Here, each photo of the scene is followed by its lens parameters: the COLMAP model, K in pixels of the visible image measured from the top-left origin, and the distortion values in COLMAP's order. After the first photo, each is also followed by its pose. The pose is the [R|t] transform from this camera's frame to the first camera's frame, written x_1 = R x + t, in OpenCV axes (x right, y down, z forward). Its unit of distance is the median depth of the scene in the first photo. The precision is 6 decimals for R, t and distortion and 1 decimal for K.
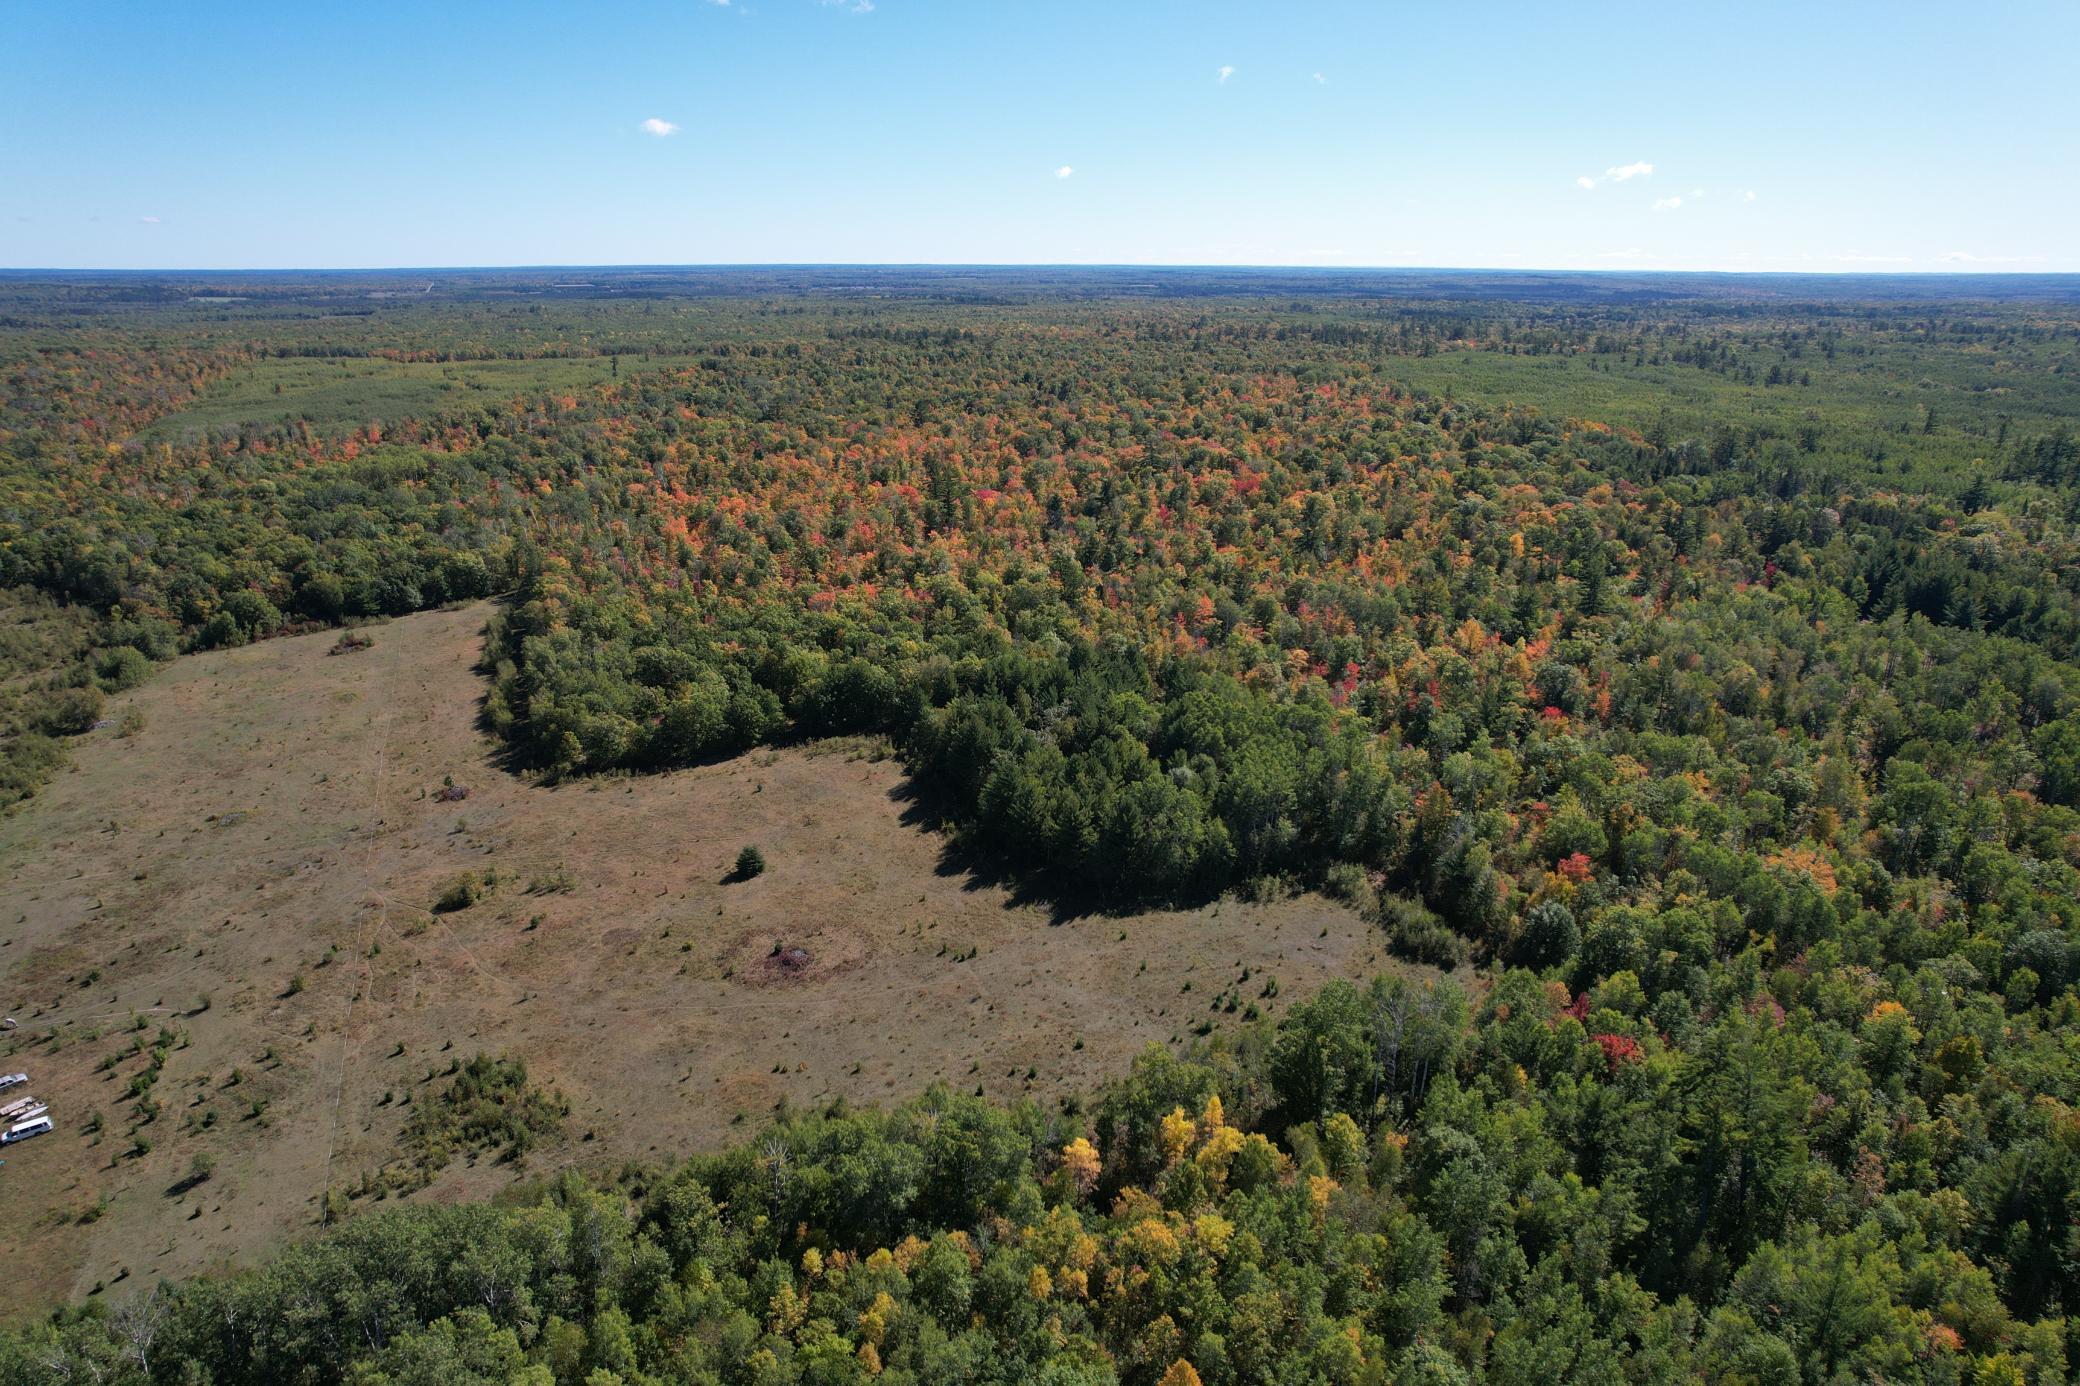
lens RADIAL K [[1328.2, 0, 1040.0], [0, 1328.2, 693.0], [0, 0, 1]] dist [-0.081633, 0.072267]
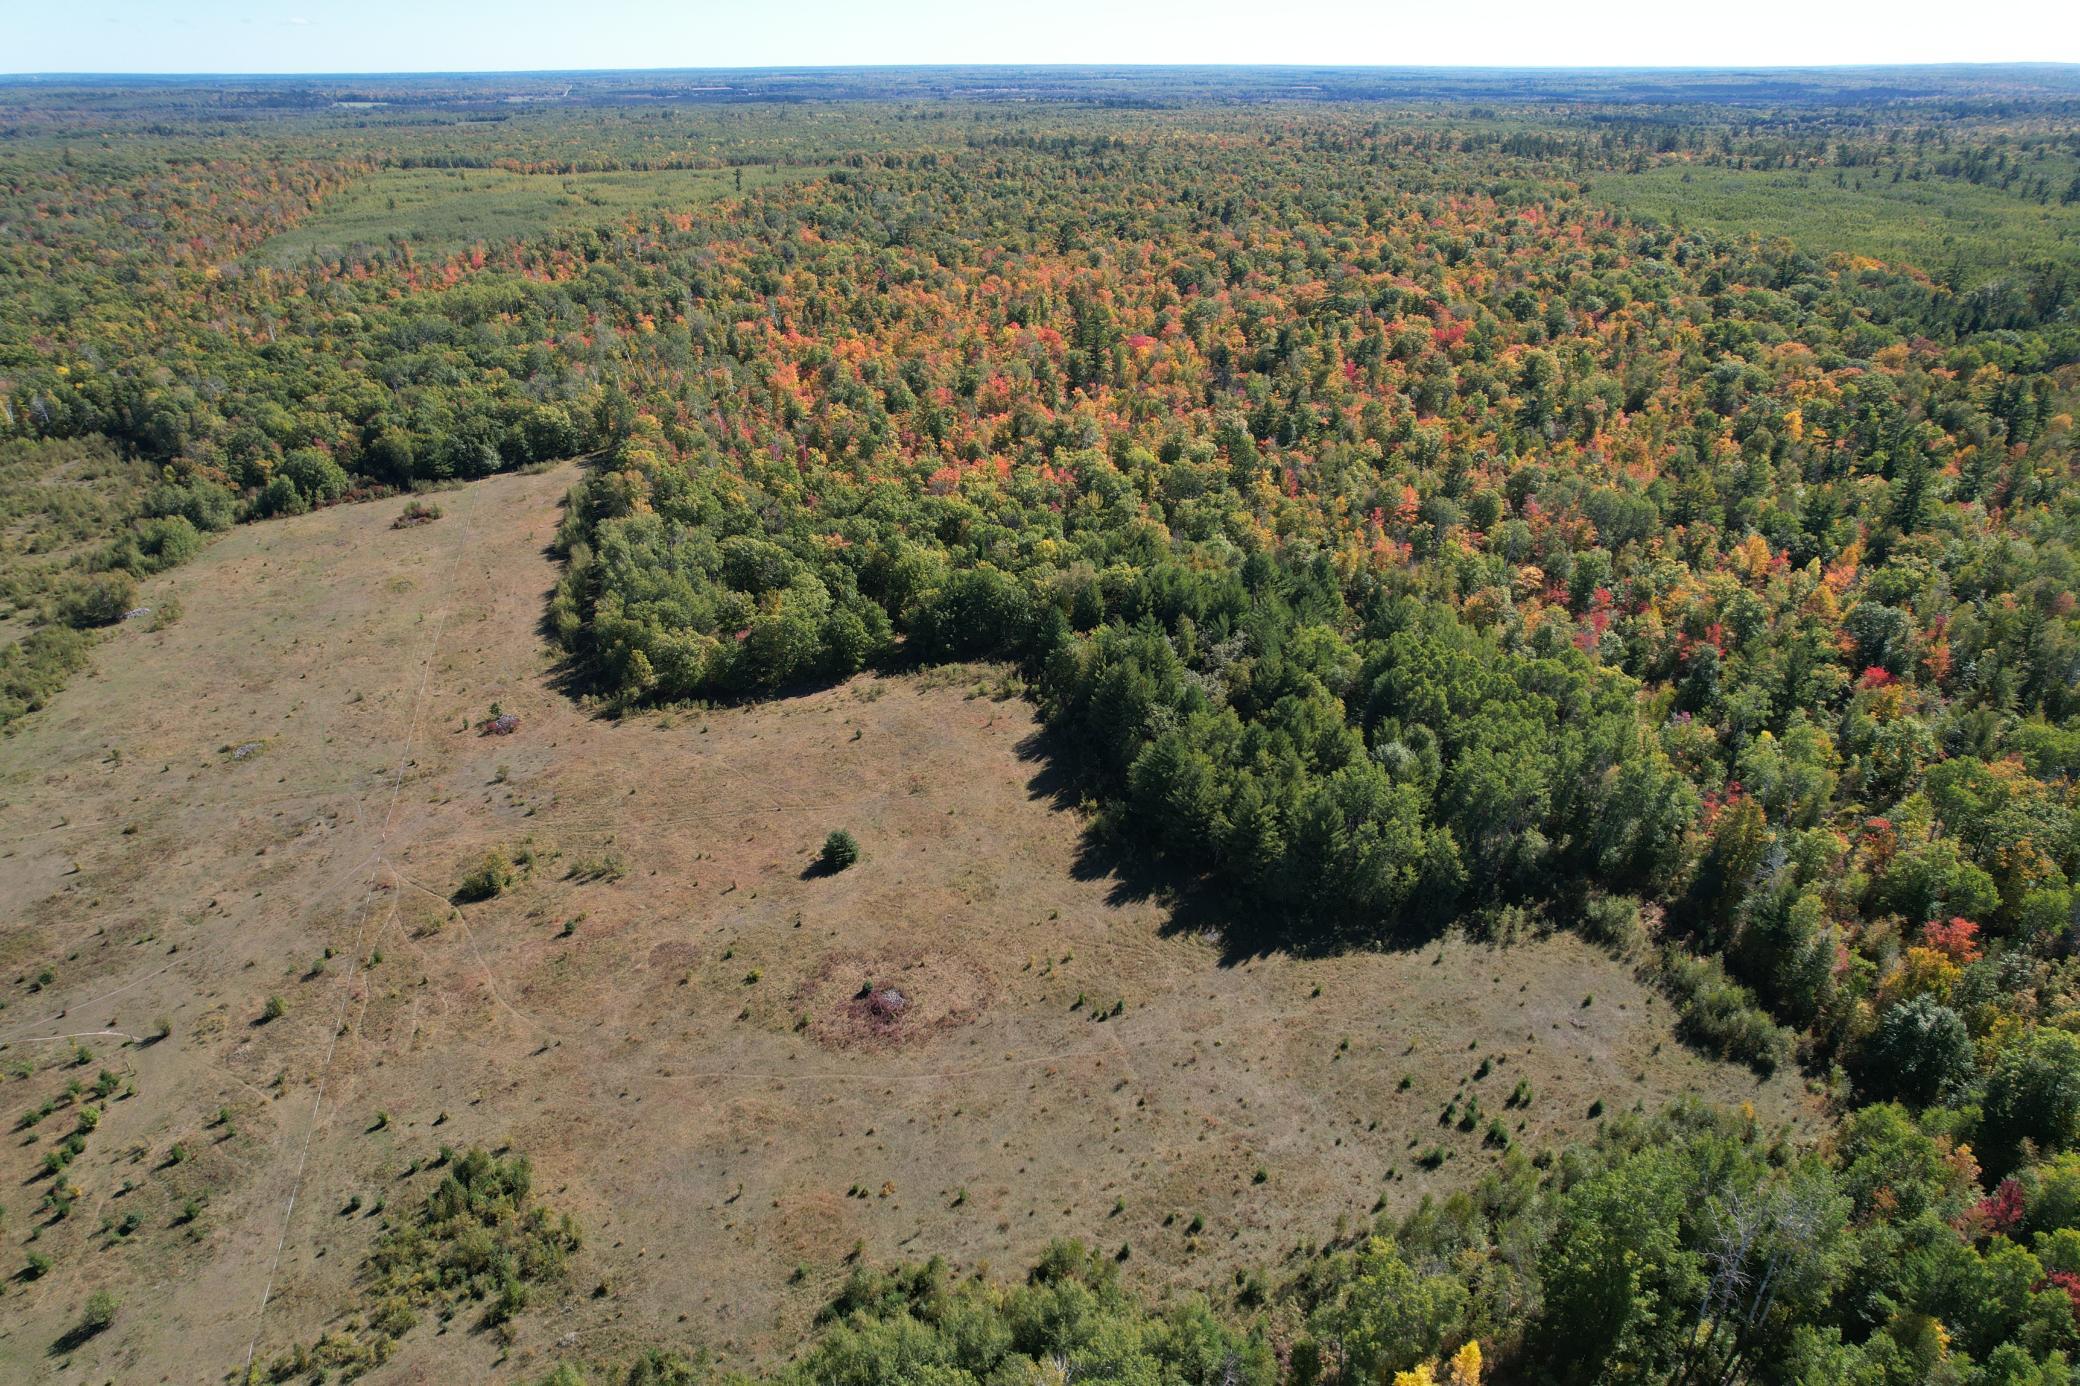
lens RADIAL K [[1328.2, 0, 1040.0], [0, 1328.2, 693.0], [0, 0, 1]] dist [-0.081633, 0.072267]
pose [[0.994420, 0.039657, -0.097758, -0.016647], [-0.026285, 0.990571, 0.134454, -0.050268], [0.102168, -0.131134, 0.986086, 0.158303]]
